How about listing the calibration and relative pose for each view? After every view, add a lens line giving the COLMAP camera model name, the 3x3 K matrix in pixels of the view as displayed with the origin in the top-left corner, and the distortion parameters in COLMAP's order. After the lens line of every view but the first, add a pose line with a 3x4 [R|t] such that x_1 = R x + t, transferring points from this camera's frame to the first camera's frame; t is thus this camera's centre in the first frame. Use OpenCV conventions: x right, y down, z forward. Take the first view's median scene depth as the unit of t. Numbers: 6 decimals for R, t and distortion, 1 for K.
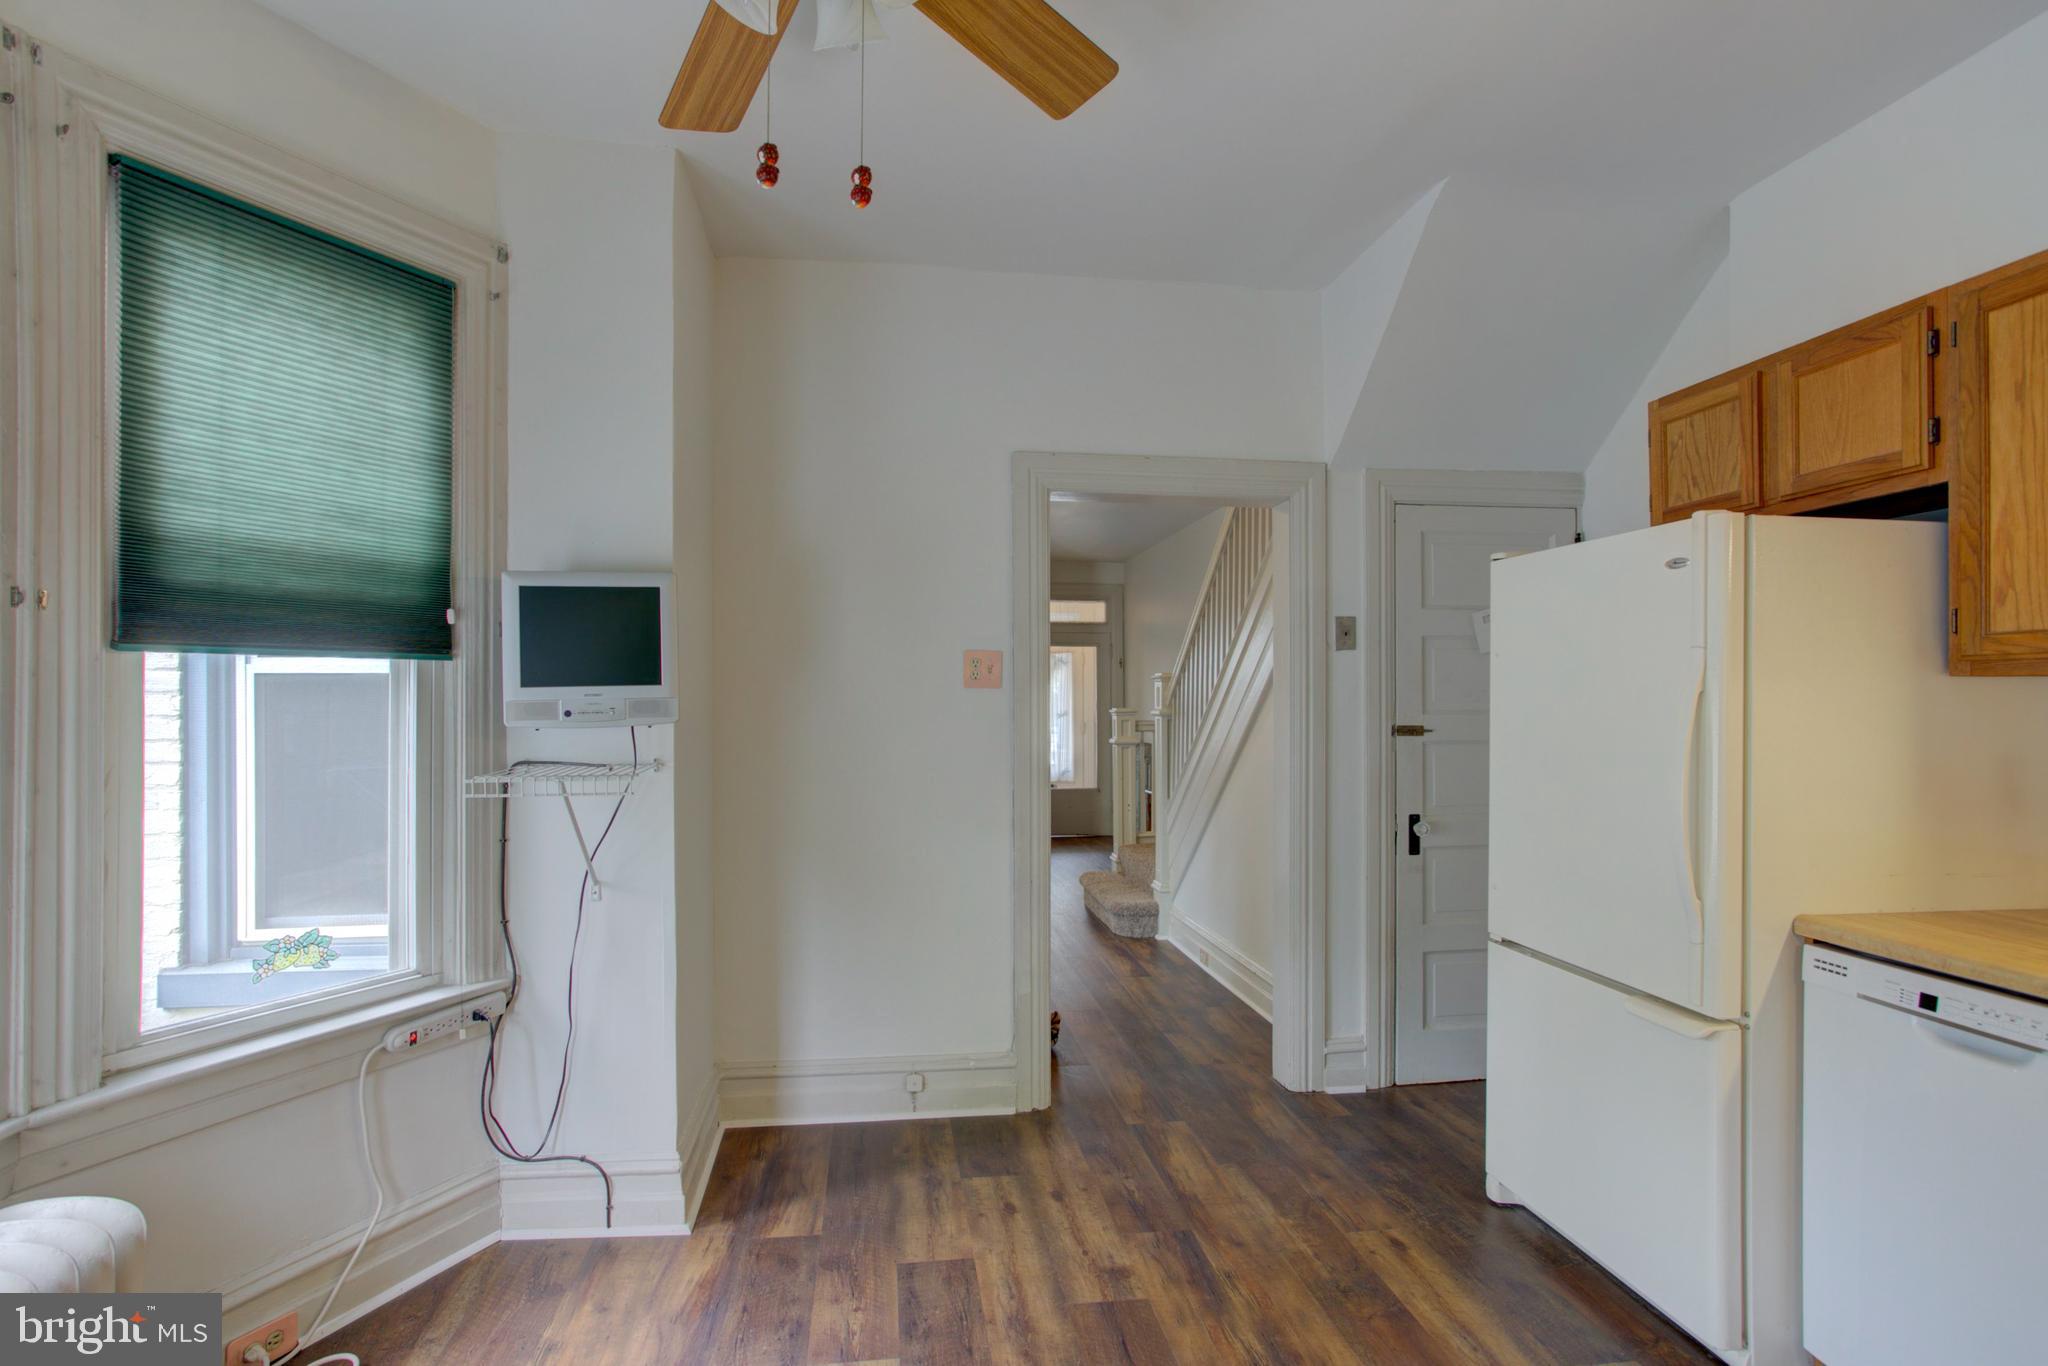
lens RADIAL K [[1032.3, 0, 1024.2], [0, 1032.3, 691.7], [0, 0, 1]] dist [-0.031979, 0.024026]
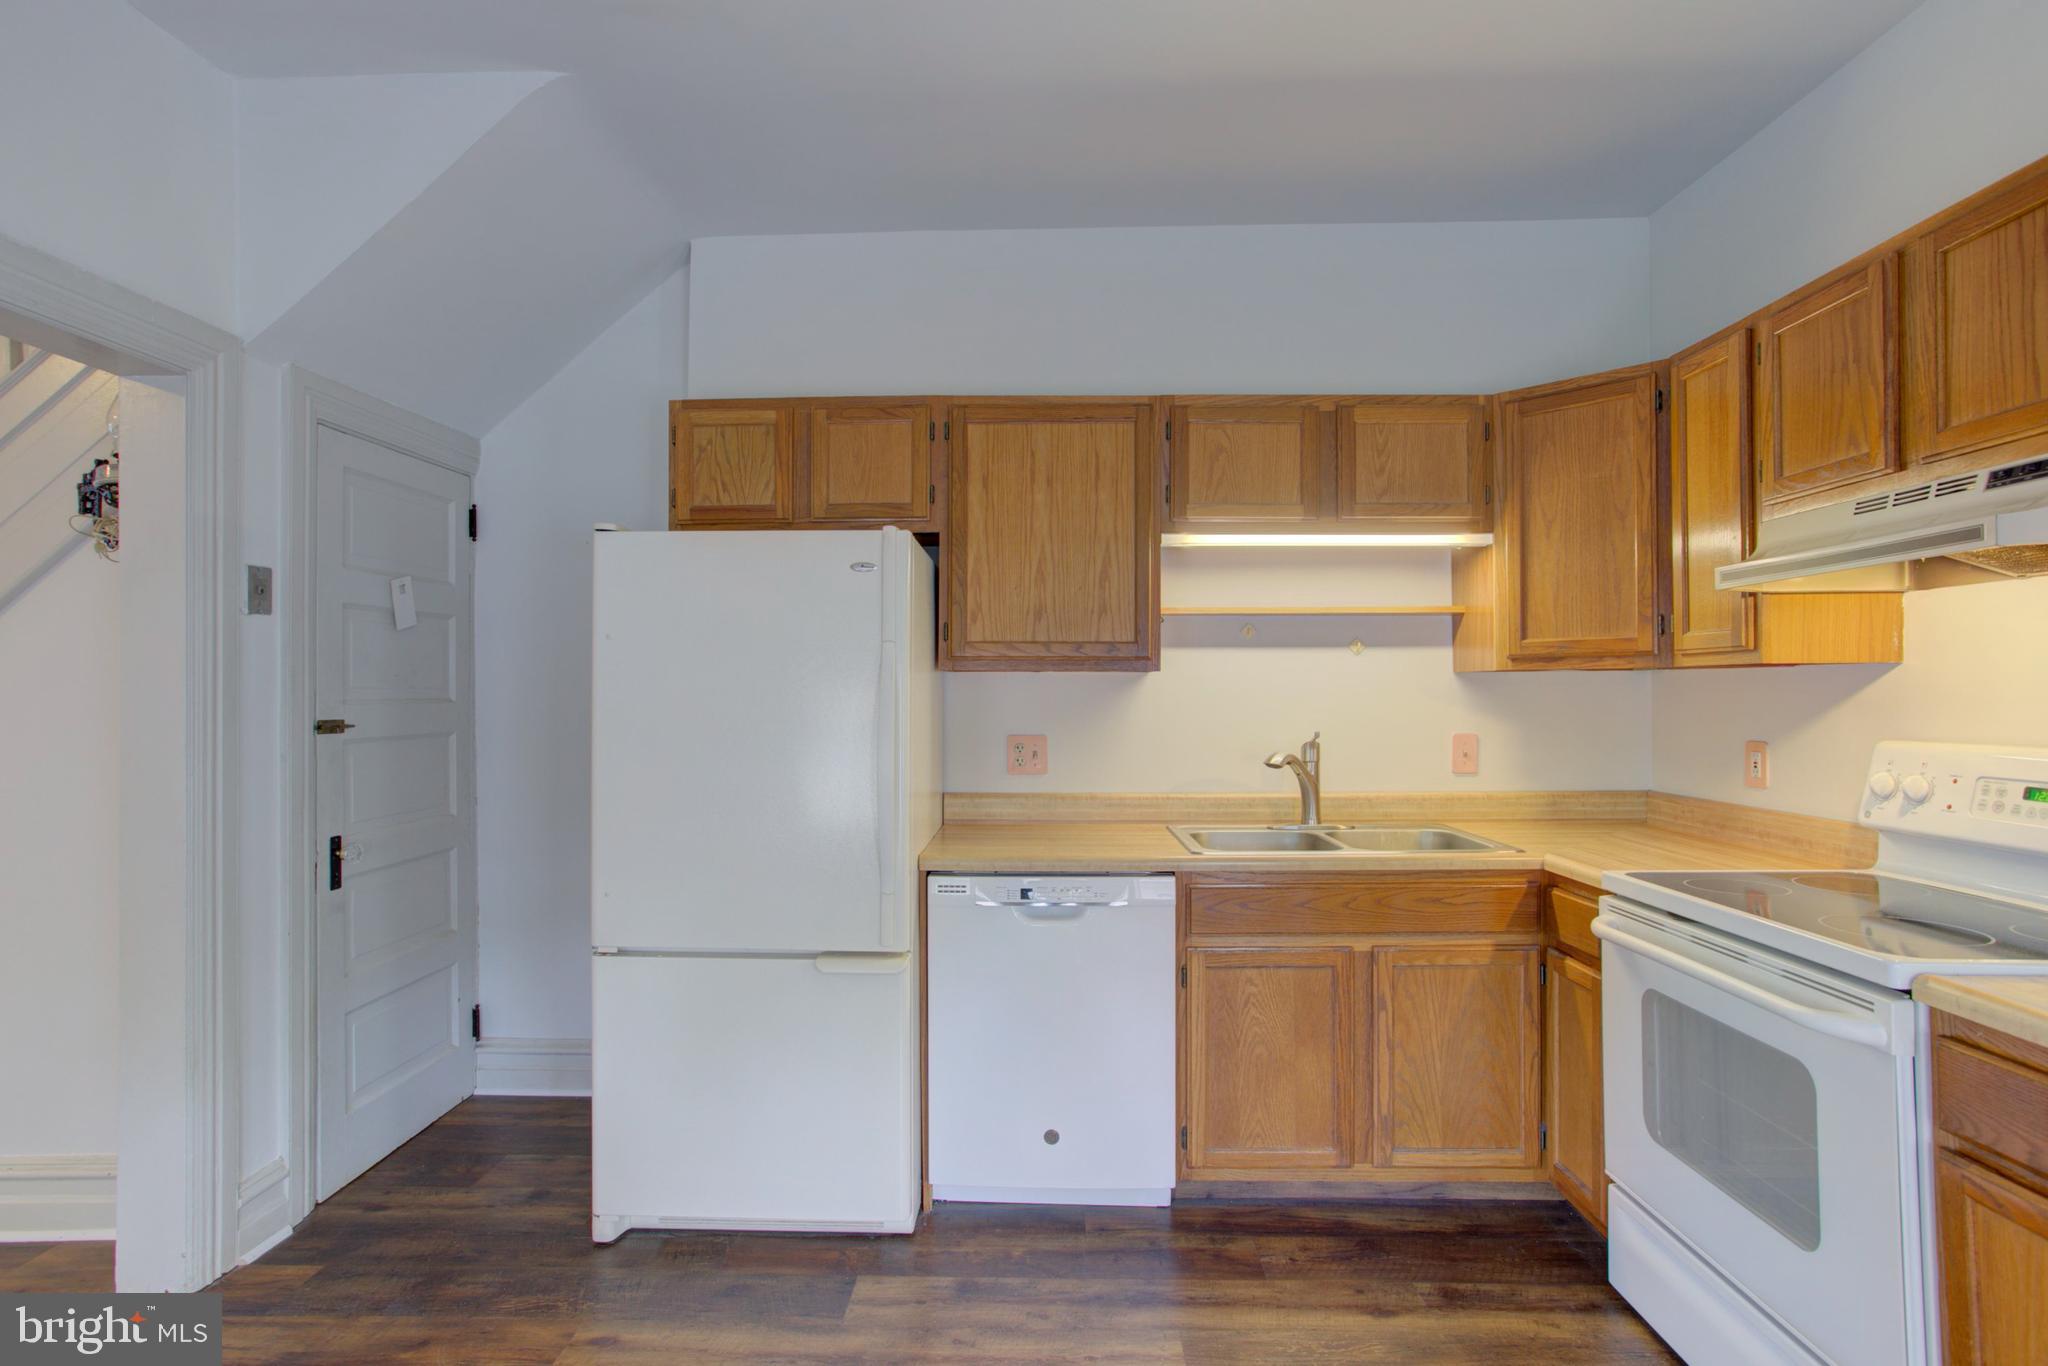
lens RADIAL K [[1026.0, 0, 1013.6], [0, 1026.0, 686.0], [0, 0, 1]] dist [-0.045921, 0.036028]
pose [[0.169685, 0.003568, 0.985492, -0.358056], [-0.008026, 0.999965, -0.002239, 0.006967], [-0.985466, -0.007529, 0.169707, 0.494349]]
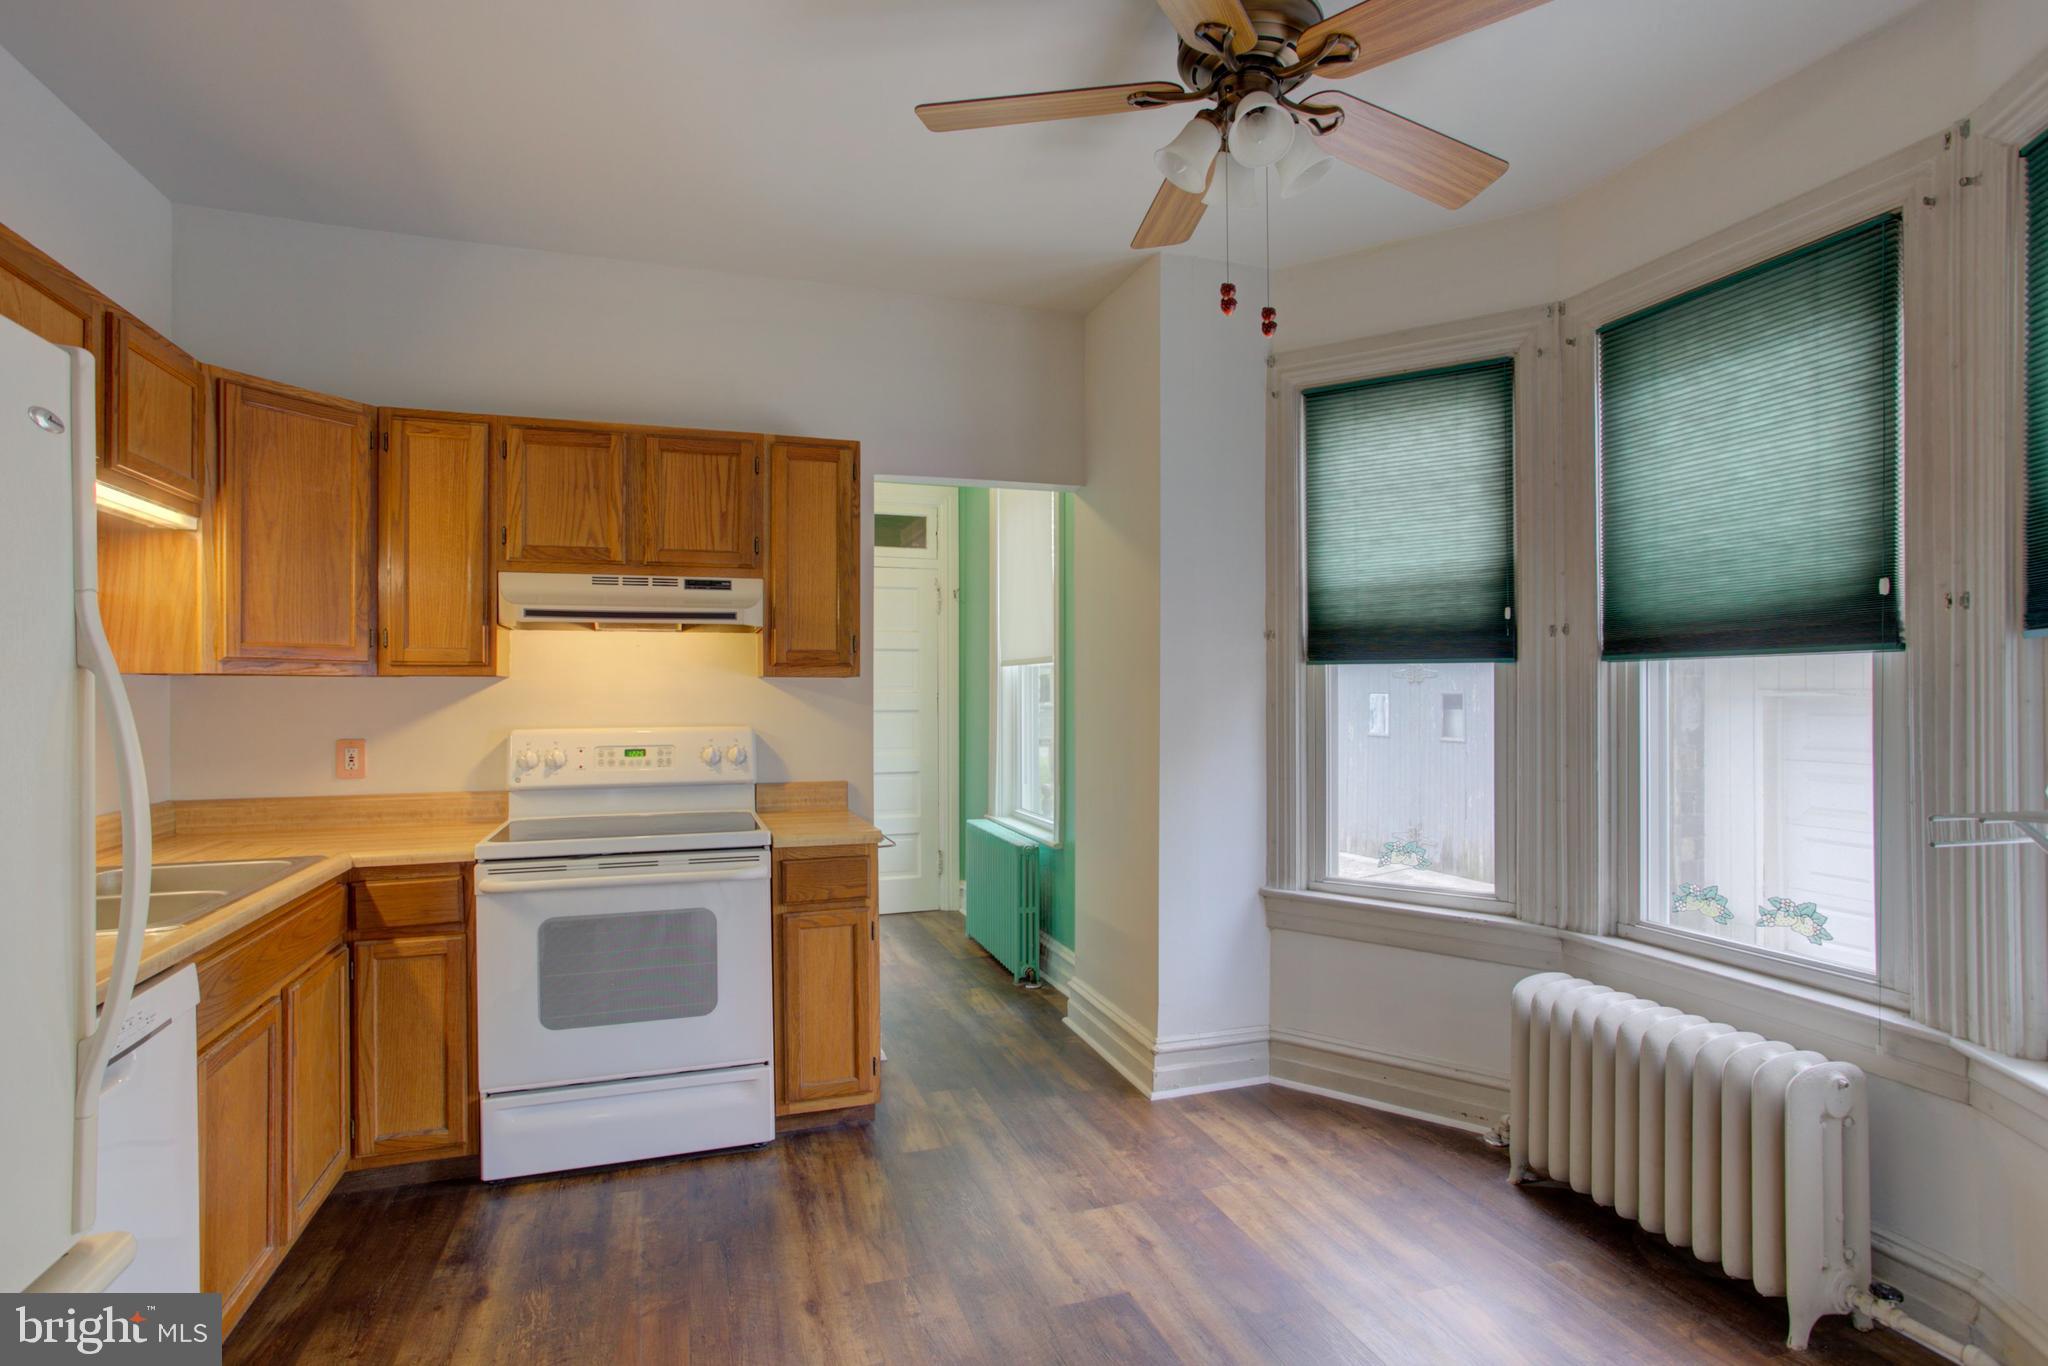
lens RADIAL K [[1032.3, 0, 1024.2], [0, 1032.3, 691.7], [0, 0, 1]] dist [-0.031979, 0.024026]
pose [[-0.980765, 0.001072, -0.195187, 0.198518], [0.003751, 0.999904, -0.013354, 0.016606], [0.195154, -0.013829, -0.980675, 1.244321]]
